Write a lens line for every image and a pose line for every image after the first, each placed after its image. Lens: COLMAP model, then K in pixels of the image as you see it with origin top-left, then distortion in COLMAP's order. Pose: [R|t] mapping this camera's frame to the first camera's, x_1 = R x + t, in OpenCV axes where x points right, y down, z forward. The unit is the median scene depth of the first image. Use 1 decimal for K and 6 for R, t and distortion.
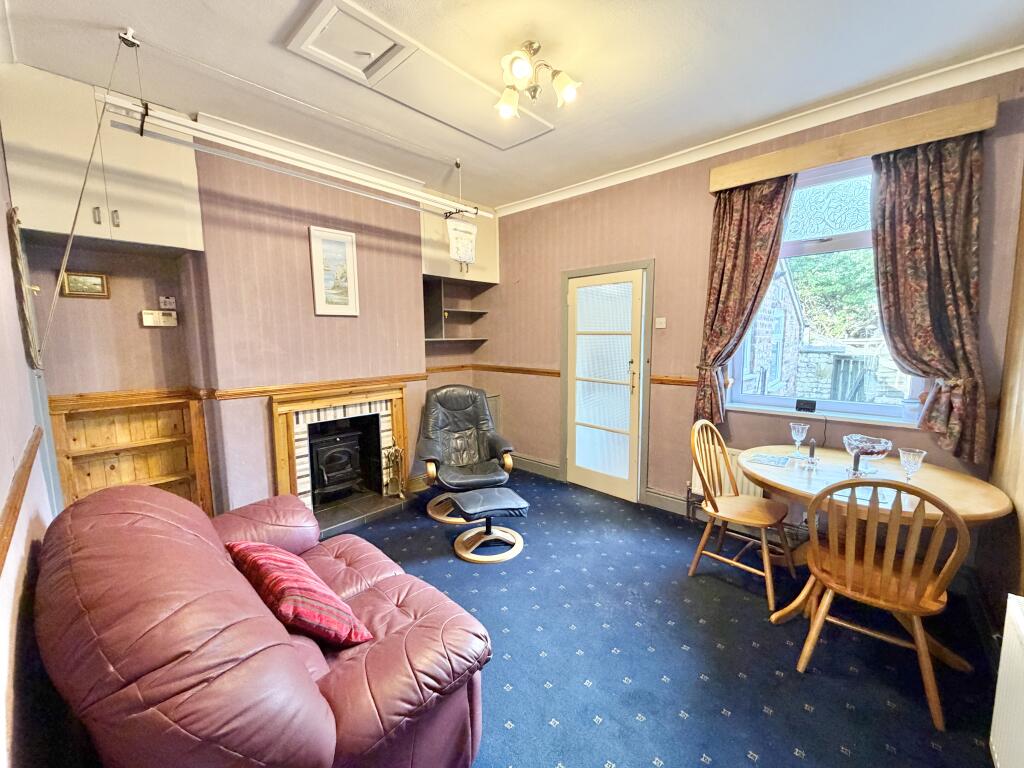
lens RADIAL K [[407.7, 0, 509.5], [0, 407.7, 381.7], [0, 0, 1]] dist [0.001173, -0.000762]
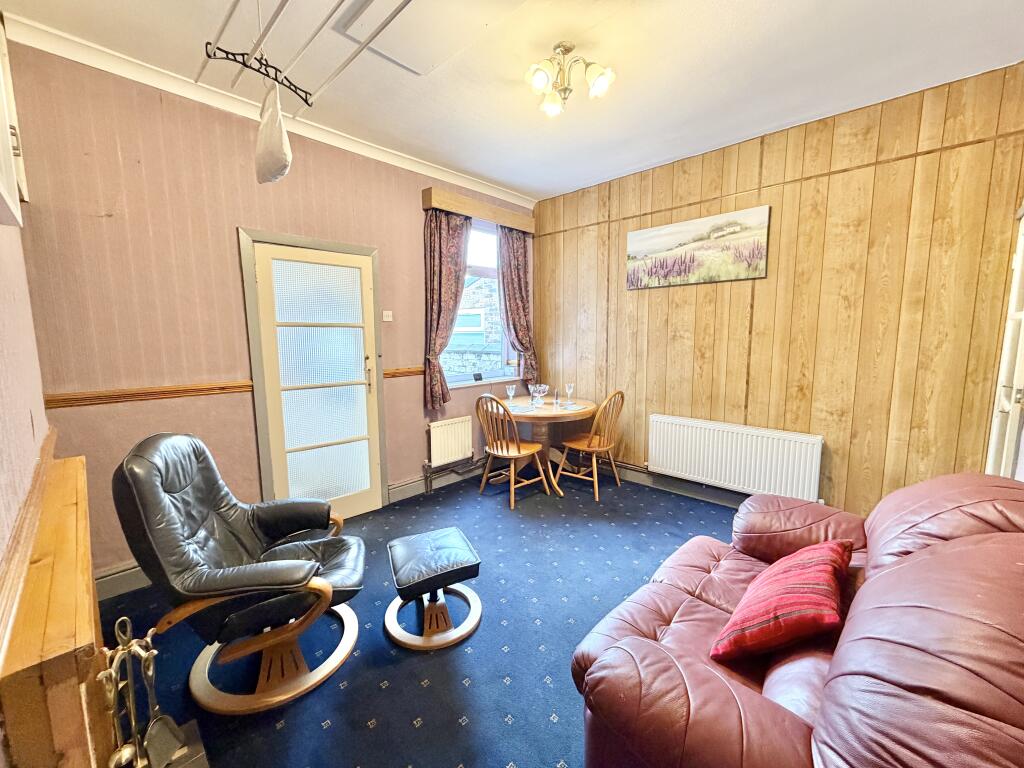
lens RADIAL K [[407.7, 0, 510.1], [0, 407.7, 382.9], [0, 0, 1]] dist [0.001173, -0.000762]
pose [[0.019436, -0.112082, 0.993509, -0.640669], [0.119189, 0.986870, 0.109001, -0.058103], [-0.992681, 0.116297, 0.032540, 0.709491]]
